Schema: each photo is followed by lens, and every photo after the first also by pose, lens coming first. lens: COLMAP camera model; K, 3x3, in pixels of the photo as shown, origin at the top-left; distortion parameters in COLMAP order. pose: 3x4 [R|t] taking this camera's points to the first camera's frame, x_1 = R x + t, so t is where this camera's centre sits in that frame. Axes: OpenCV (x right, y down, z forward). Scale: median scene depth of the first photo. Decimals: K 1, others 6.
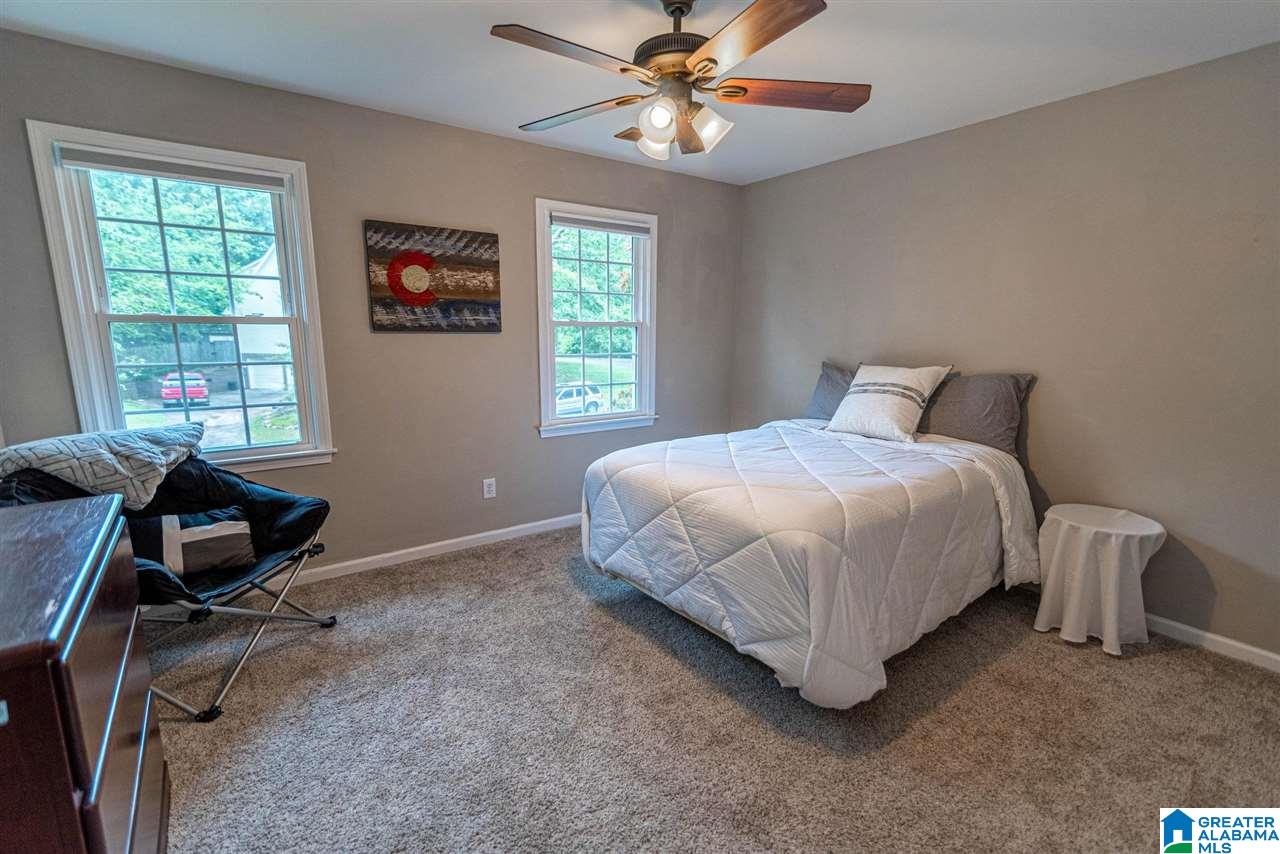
lens RADIAL K [[598.0, 0, 640.0], [0, 598.0, 427.0], [0, 0, 1]] dist [0.002104, 0.000147]
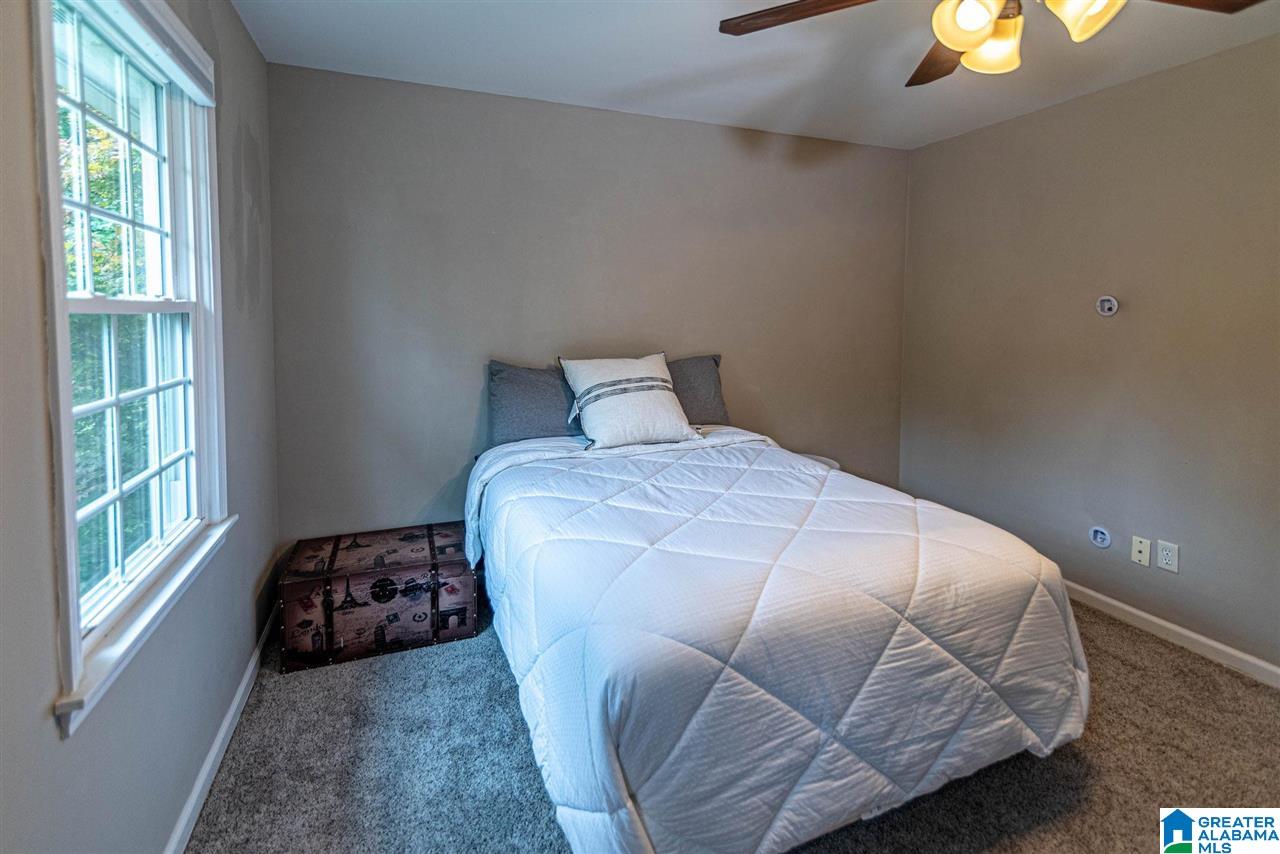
lens RADIAL K [[598.0, 0, 640.0], [0, 598.0, 427.0], [0, 0, 1]] dist [0.002104, 0.000147]
pose [[0.292913, -0.183186, 0.938427, -0.449518], [0.193519, 0.972521, 0.129438, -0.141064], [-0.936351, 0.143689, 0.320314, 0.950483]]
